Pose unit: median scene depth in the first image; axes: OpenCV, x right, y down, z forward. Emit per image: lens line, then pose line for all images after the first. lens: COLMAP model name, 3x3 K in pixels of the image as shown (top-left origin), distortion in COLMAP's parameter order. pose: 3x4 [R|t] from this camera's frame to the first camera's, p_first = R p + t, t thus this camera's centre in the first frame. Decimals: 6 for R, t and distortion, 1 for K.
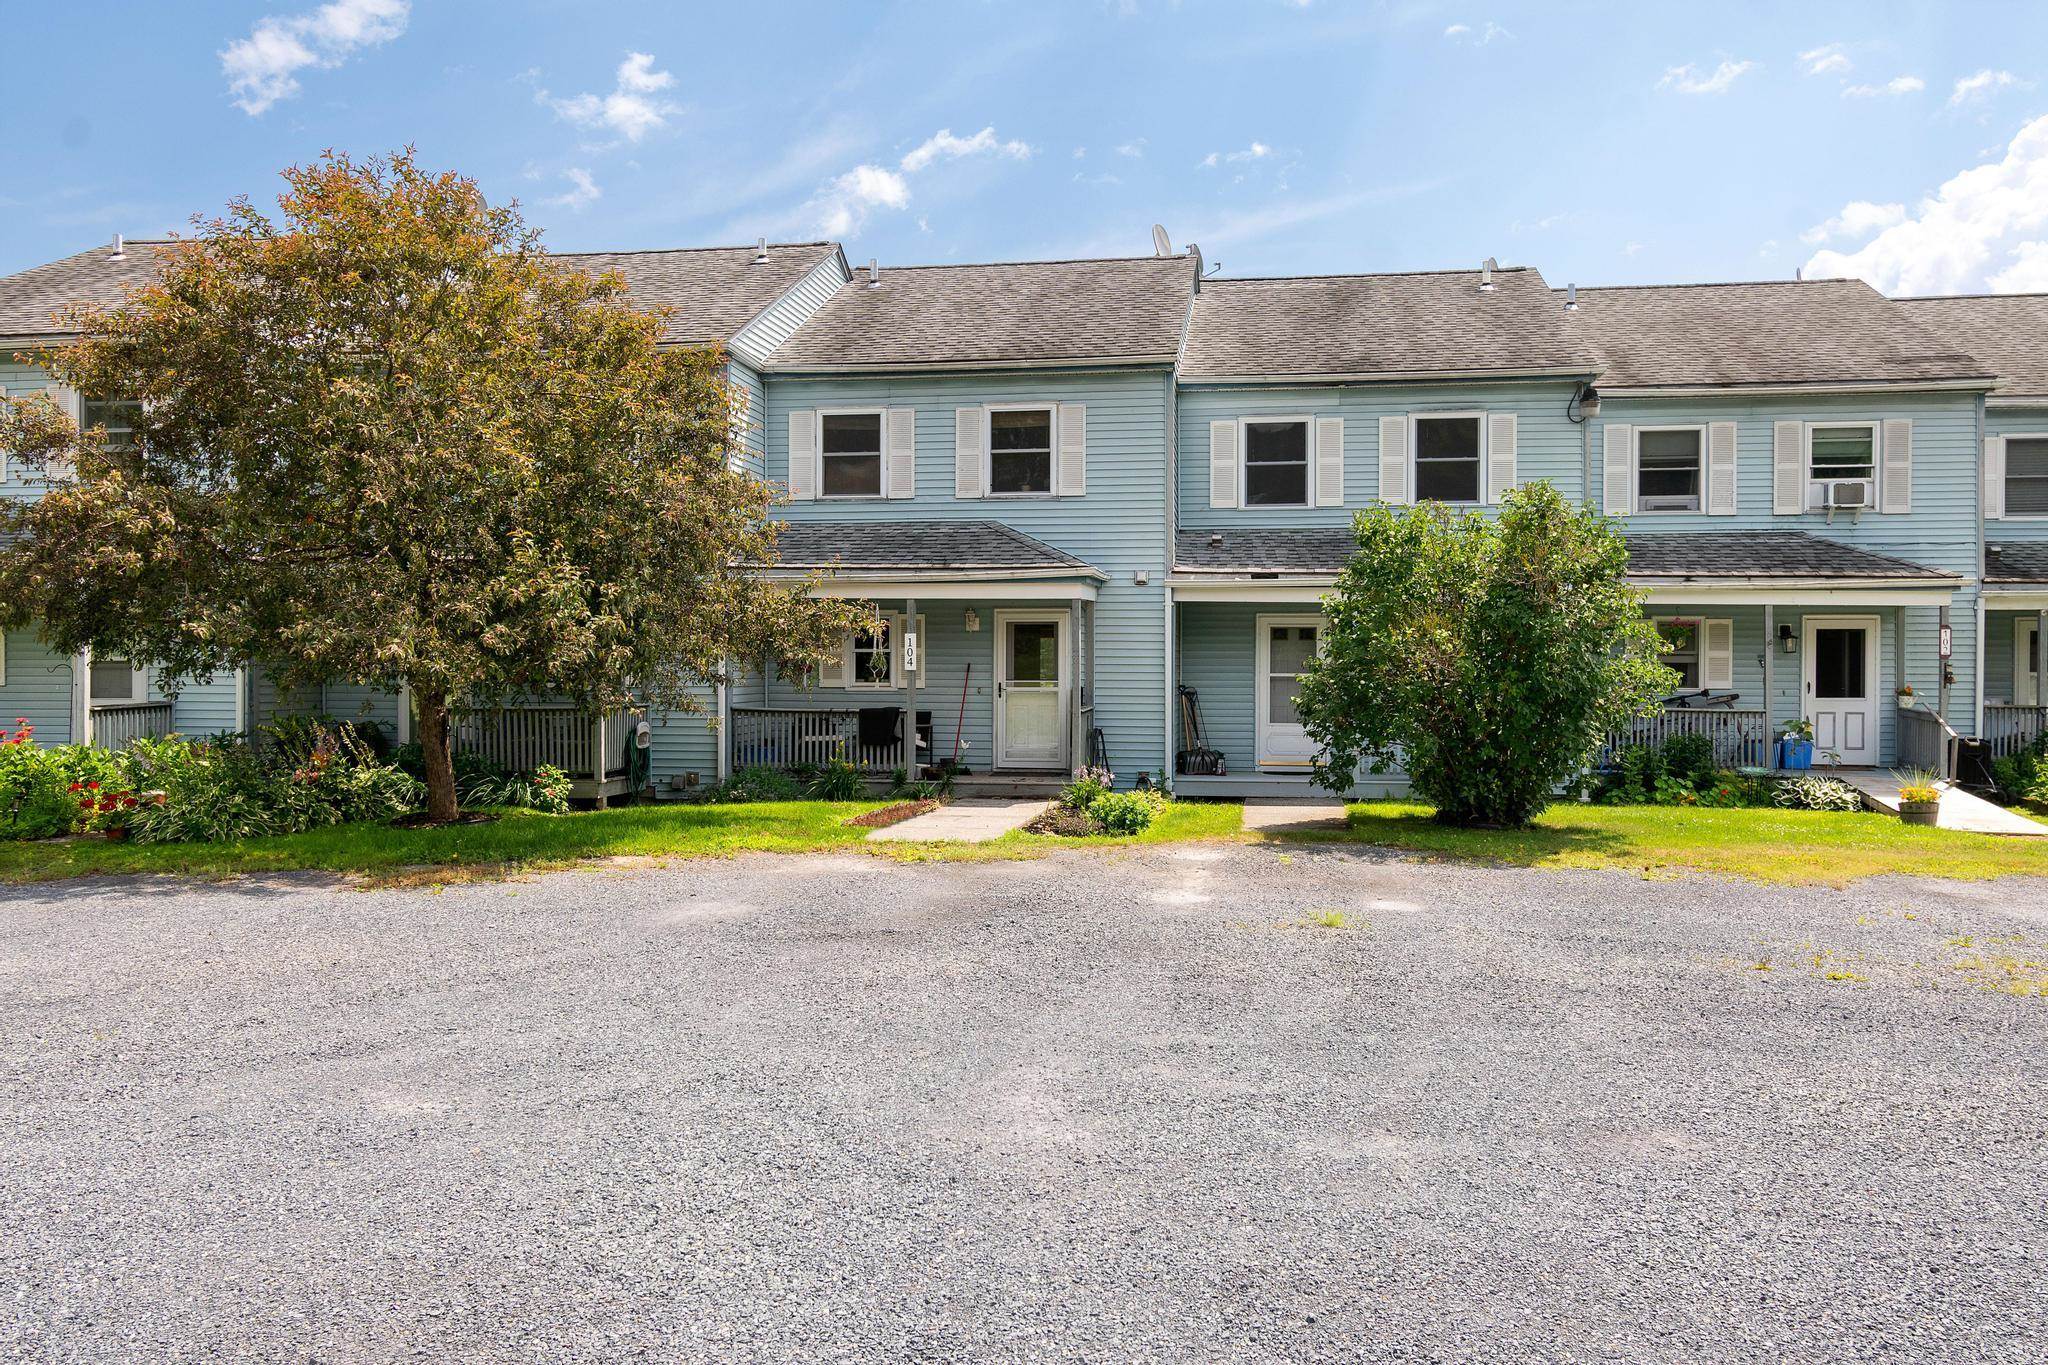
lens RADIAL K [[1537.8, 0, 1023.1], [0, 1537.8, 682.4], [0, 0, 1]] dist [0.000718, -0.001189]
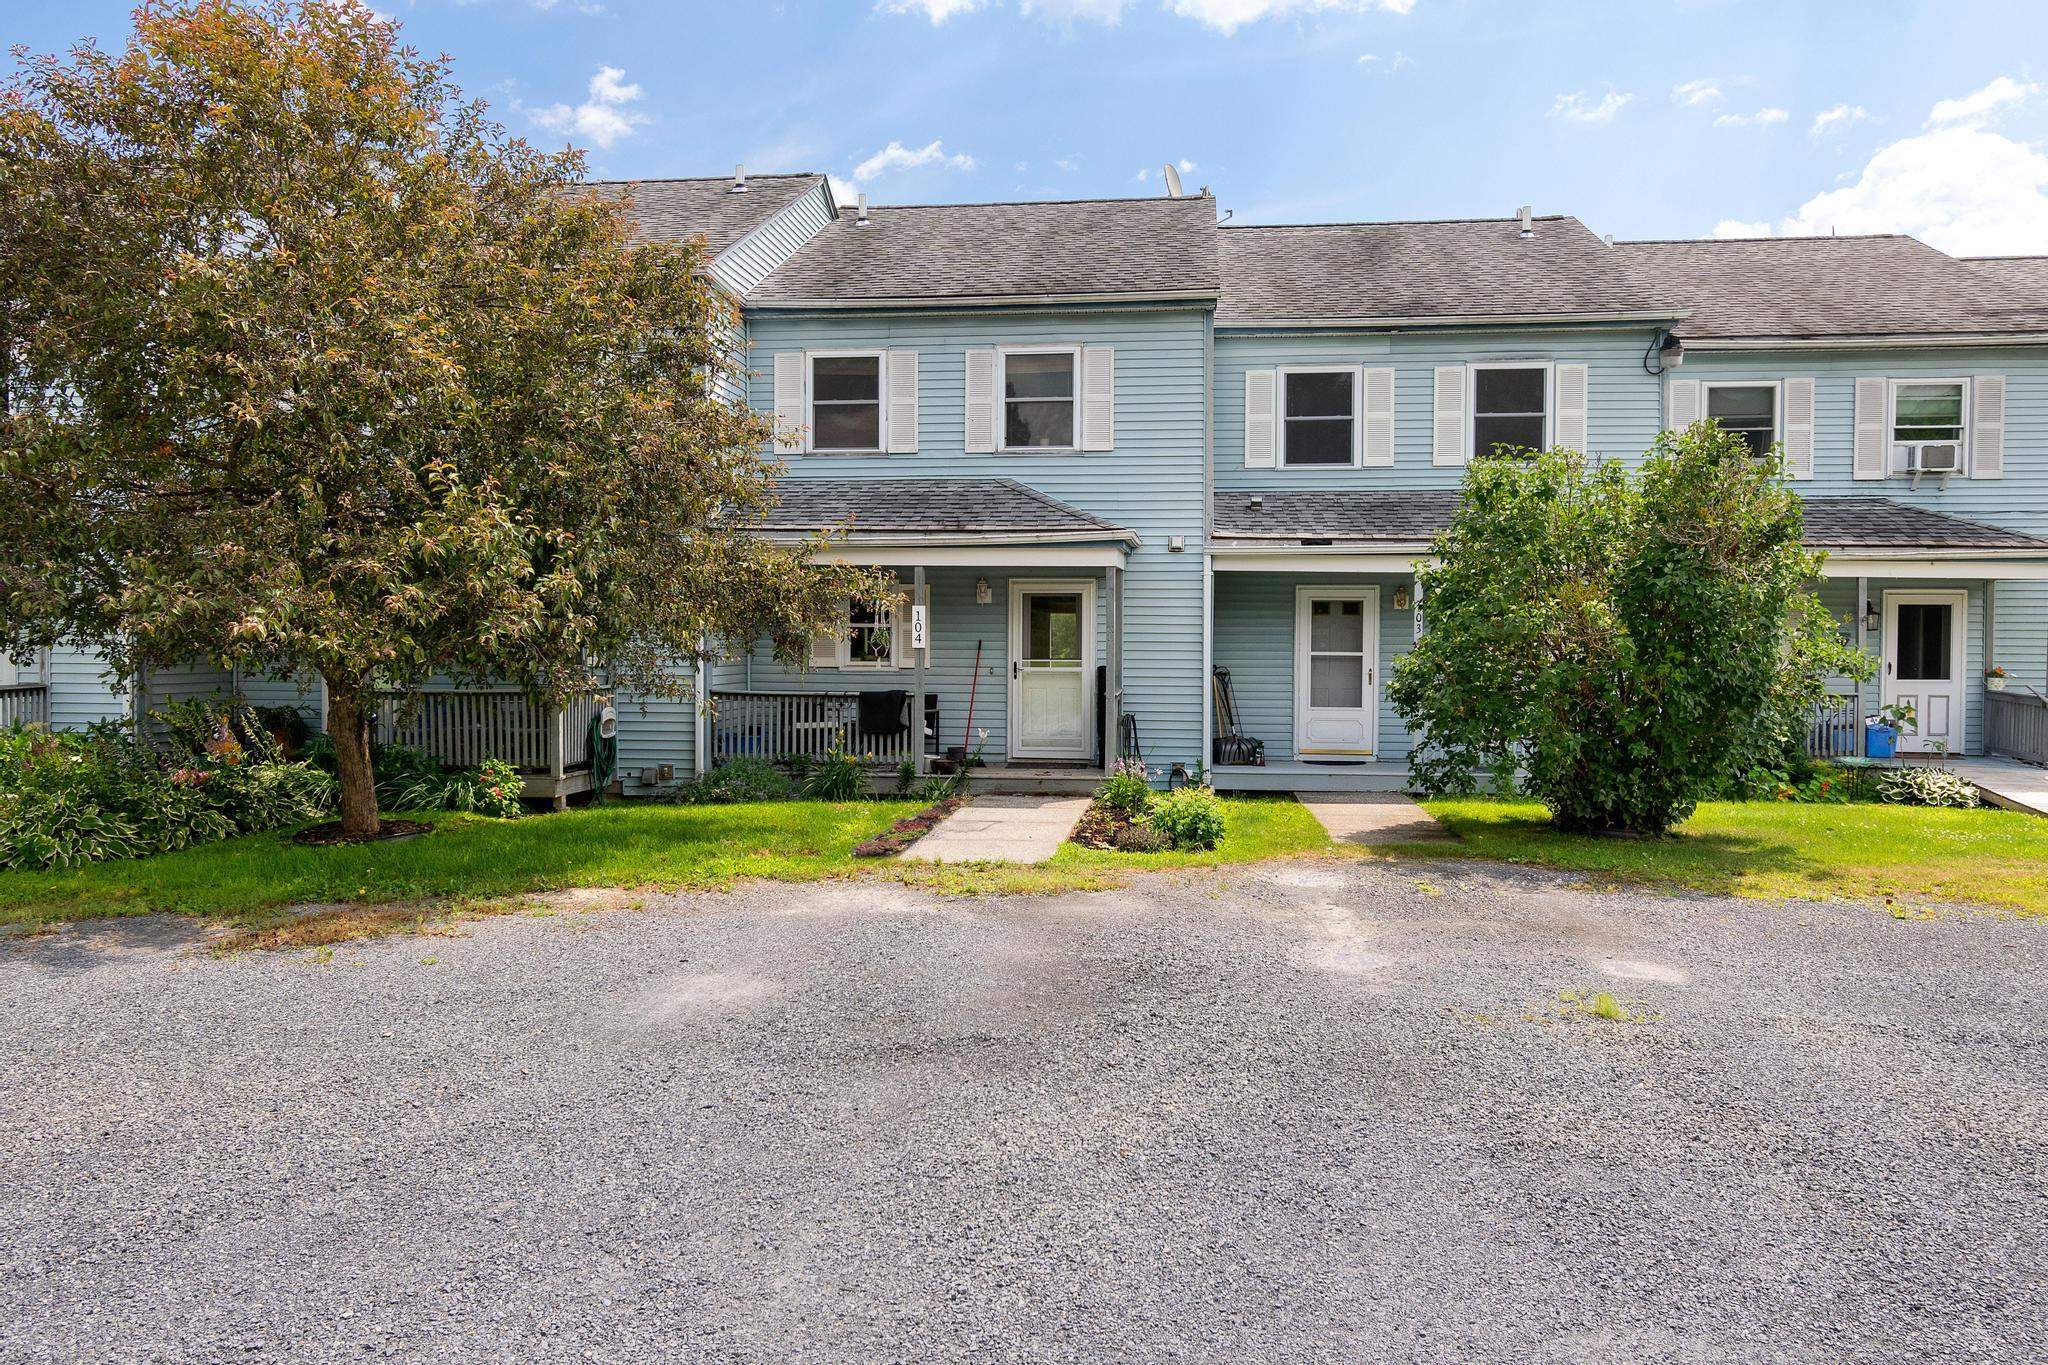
lens RADIAL K [[1442.6, 0, 1024.0], [0, 1442.6, 682.5], [0, 0, 1]] dist [0.002001, -0.003853]
pose [[0.999162, 0.000941, 0.040921, -0.043891], [-0.001653, 0.999848, 0.017357, -0.002428], [-0.040898, -0.017410, 0.999012, 0.169321]]
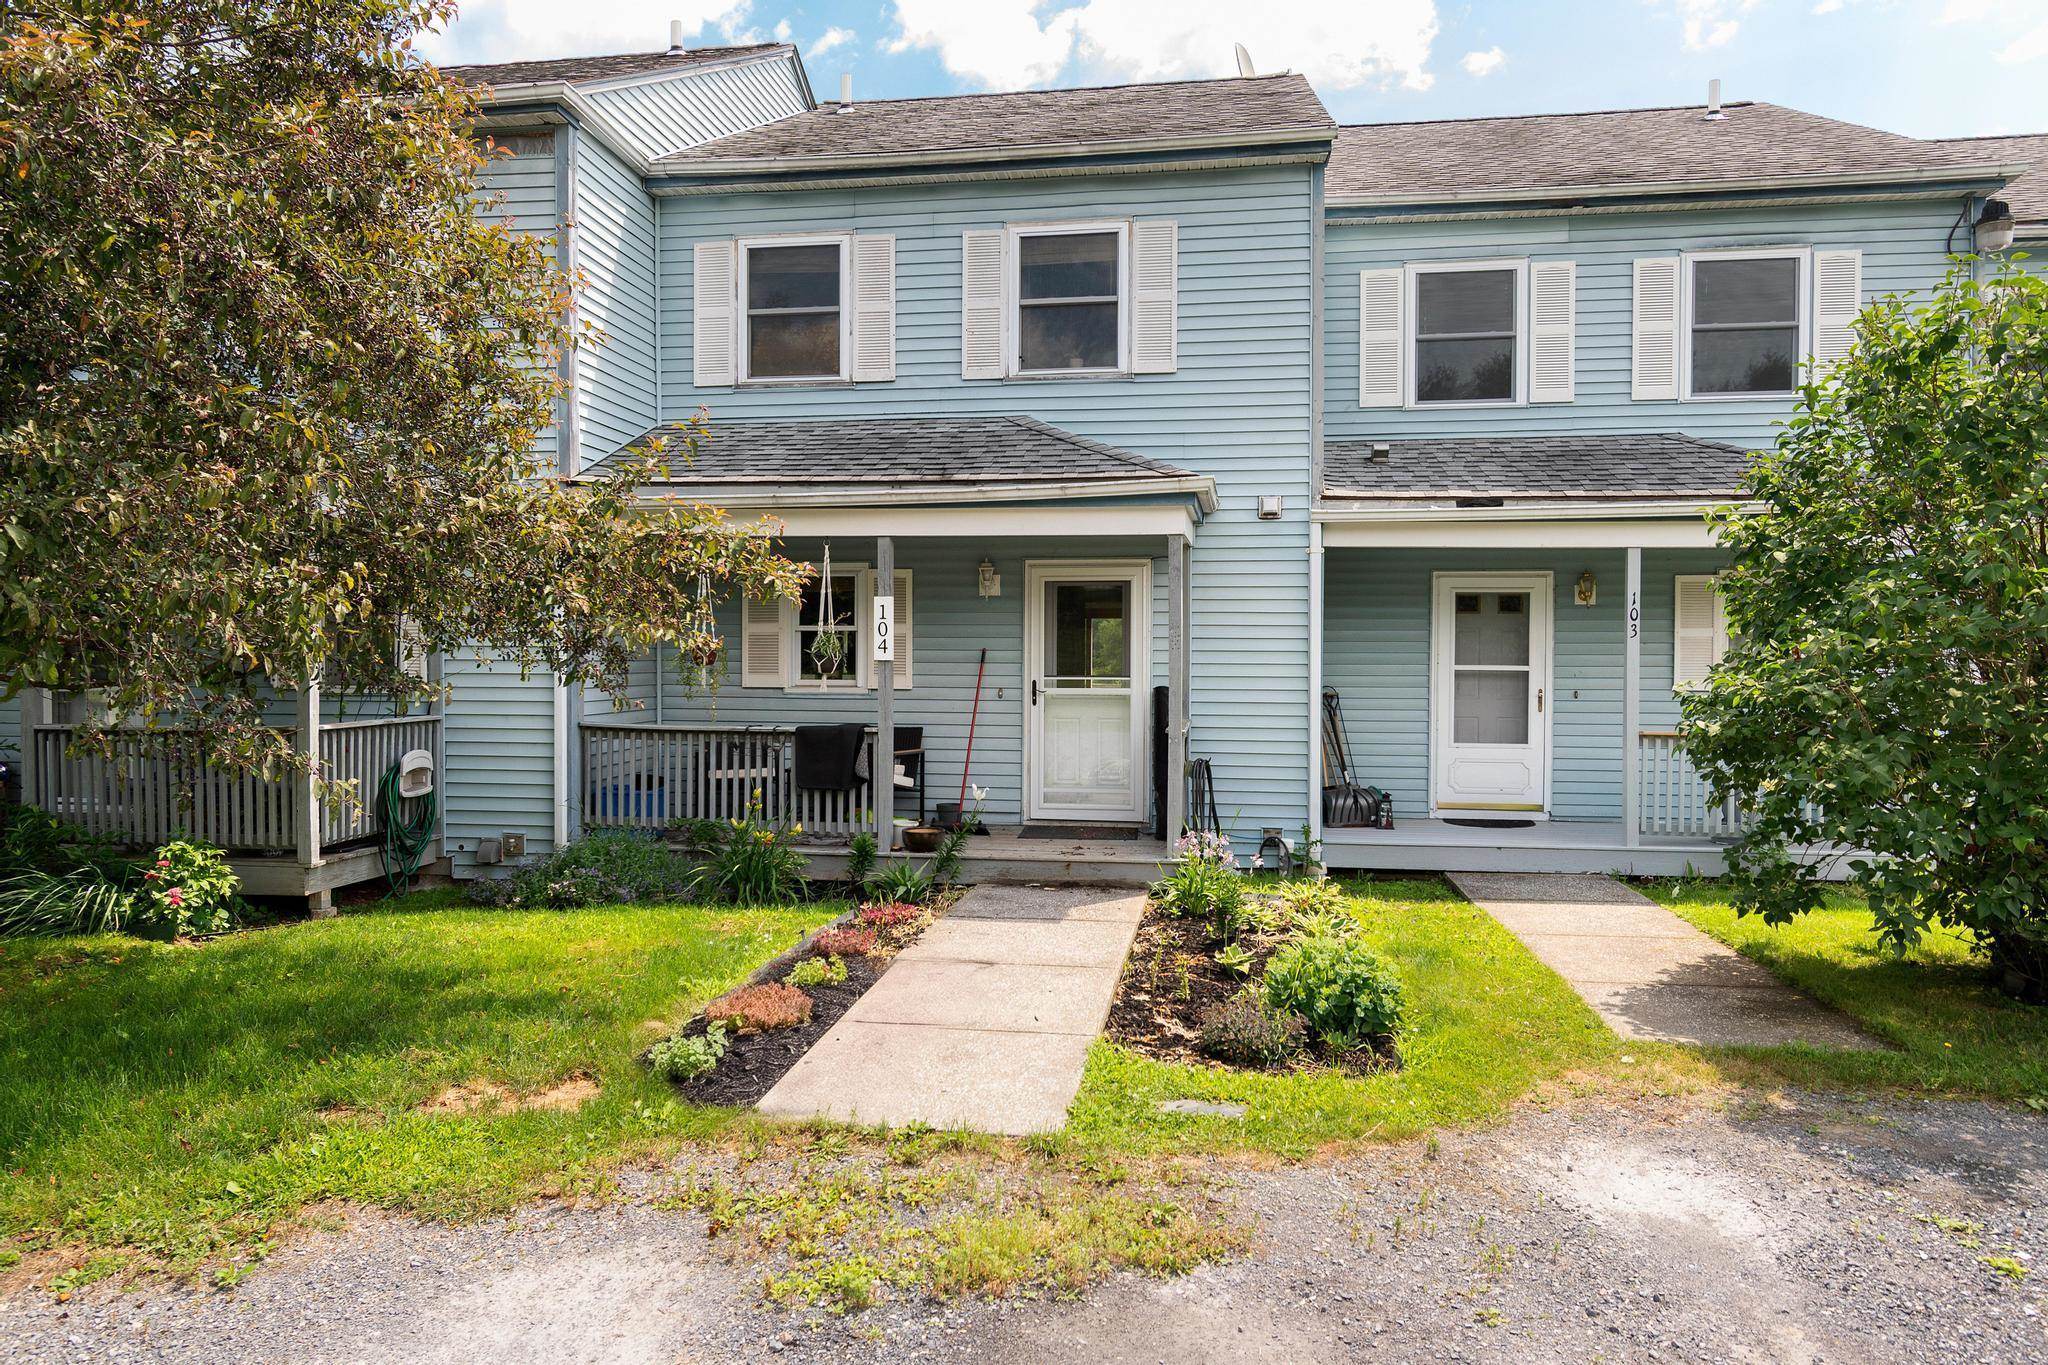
lens RADIAL K [[1337.0, 0, 1028.5], [0, 1337.0, 680.6], [0, 0, 1]] dist [0.002709, 0.000641]
pose [[0.999975, 0.000728, 0.006976, -0.021020], [-0.000791, 0.999959, 0.009058, -0.004591], [-0.006969, -0.009063, 0.999935, 0.465955]]
